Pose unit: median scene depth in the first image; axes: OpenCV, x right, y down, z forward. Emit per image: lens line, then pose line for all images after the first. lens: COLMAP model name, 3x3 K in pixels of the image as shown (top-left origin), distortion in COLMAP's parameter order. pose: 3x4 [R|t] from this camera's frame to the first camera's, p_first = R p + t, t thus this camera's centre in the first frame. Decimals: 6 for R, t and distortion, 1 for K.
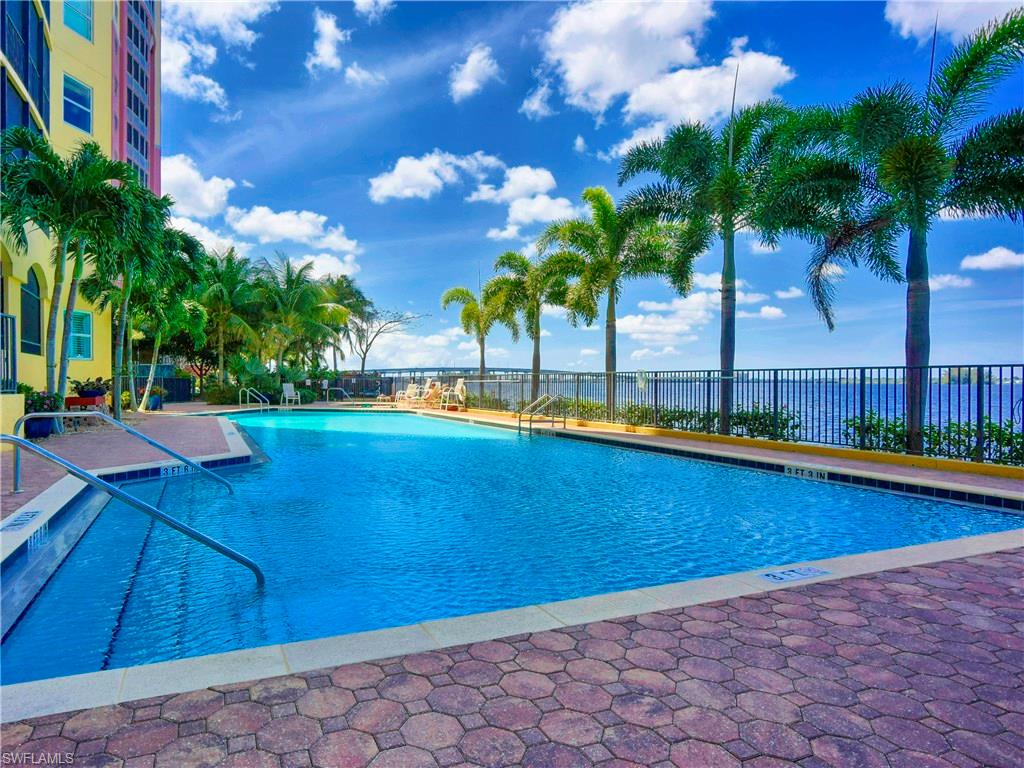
lens RADIAL K [[511.1, 0, 512.0], [0, 511.1, 384.0], [0, 0, 1]] dist [-0.000311, -0.000074]
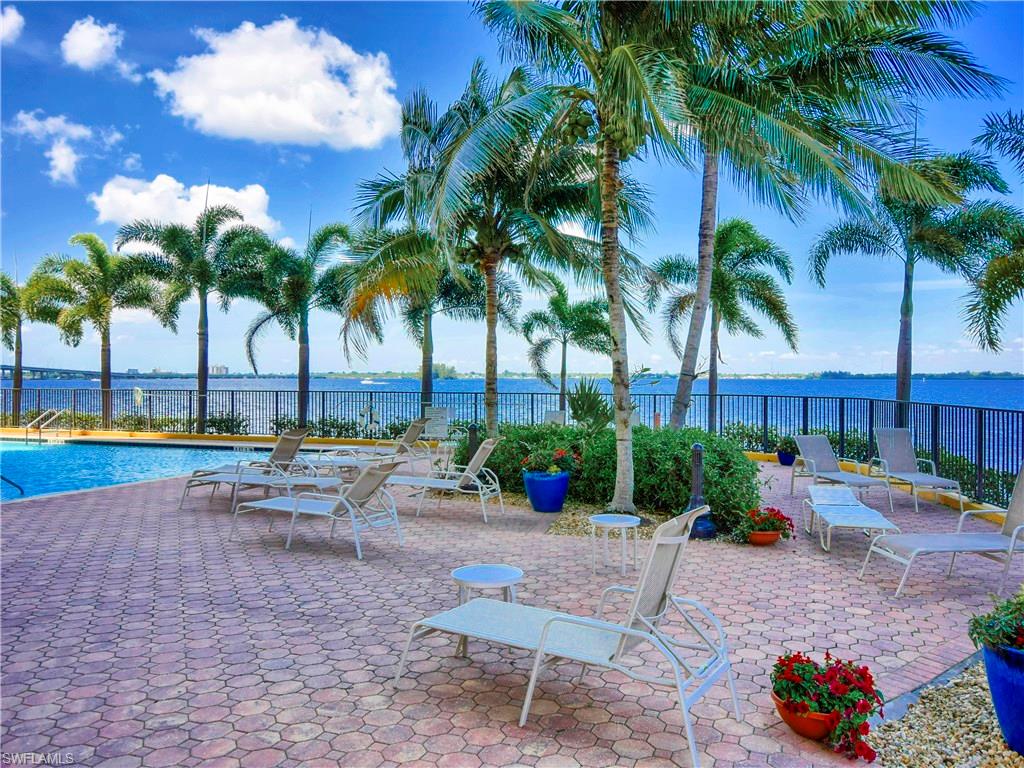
lens RADIAL K [[710.0, 0, 512.0], [0, 710.0, 384.0], [0, 0, 1]] dist [-0.003871, -0.001455]
pose [[0.696642, -0.016491, 0.717230, -0.425534], [-0.004371, 0.999620, 0.027230, -0.103614], [-0.717406, -0.022105, 0.696305, -1.065192]]
